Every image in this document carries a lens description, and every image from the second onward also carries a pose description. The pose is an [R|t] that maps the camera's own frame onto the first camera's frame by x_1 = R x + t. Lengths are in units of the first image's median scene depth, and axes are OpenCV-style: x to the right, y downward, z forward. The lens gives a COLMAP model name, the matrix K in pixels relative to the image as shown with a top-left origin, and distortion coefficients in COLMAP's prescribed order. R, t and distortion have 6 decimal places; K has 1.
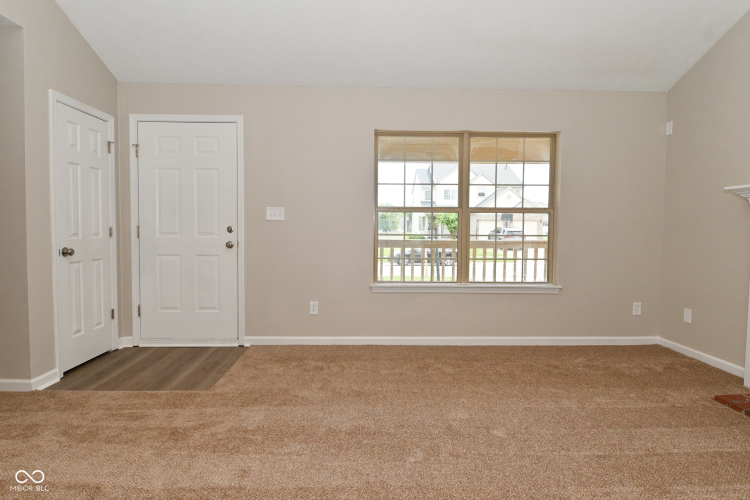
lens RADIAL K [[403.5, 0, 373.3], [0, 403.5, 248.0], [0, 0, 1]] dist [-0.000535, -0.001618]
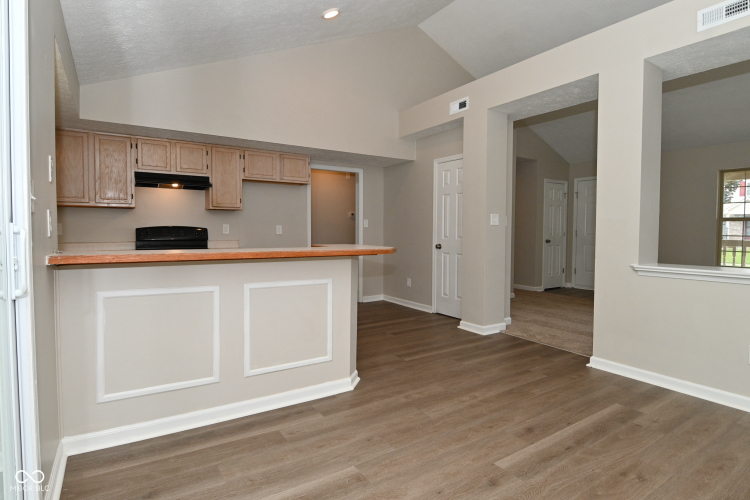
lens RADIAL K [[395.3, 0, 376.0], [0, 395.3, 243.7], [0, 0, 1]] dist [0.016177, -0.026580]
pose [[0.528506, 0.024634, -0.848572, 0.668130], [-0.040305, 0.999180, 0.003903, 0.049607], [0.847972, 0.032139, 0.529066, -1.052248]]
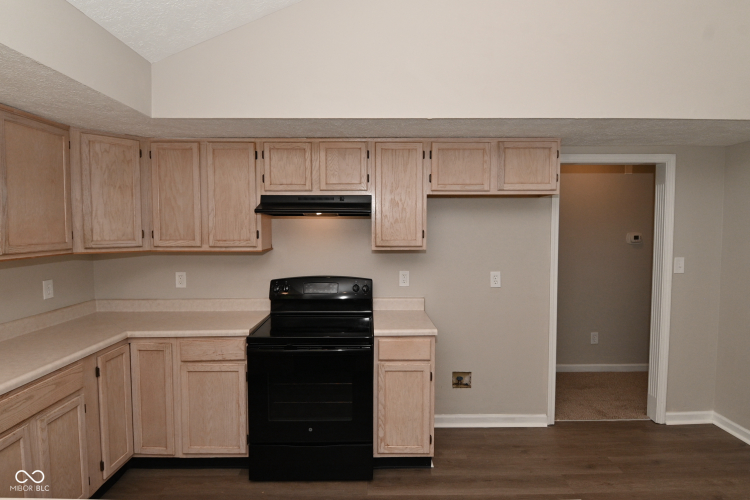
lens RADIAL K [[403.5, 0, 373.3], [0, 403.5, 248.0], [0, 0, 1]] dist [-0.000535, -0.001618]
pose [[-0.022077, 0.047713, -0.998617, 0.030243], [-0.047382, 0.997688, 0.048716, -0.082238], [0.998633, 0.048392, -0.019765, -0.807321]]
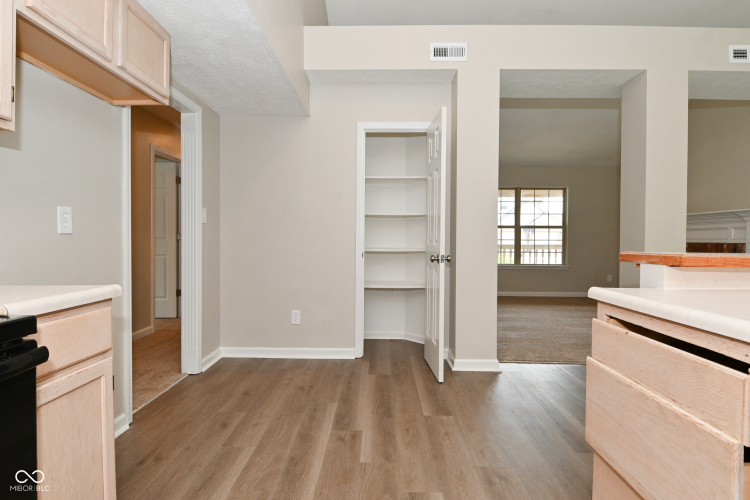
lens RADIAL K [[403.5, 0, 373.3], [0, 403.5, 248.0], [0, 0, 1]] dist [-0.000535, -0.001618]
pose [[0.998898, 0.002124, -0.046880, -0.429910], [-0.003553, 0.999531, -0.030426, 0.067237], [0.046793, 0.030559, 0.998437, -1.059738]]
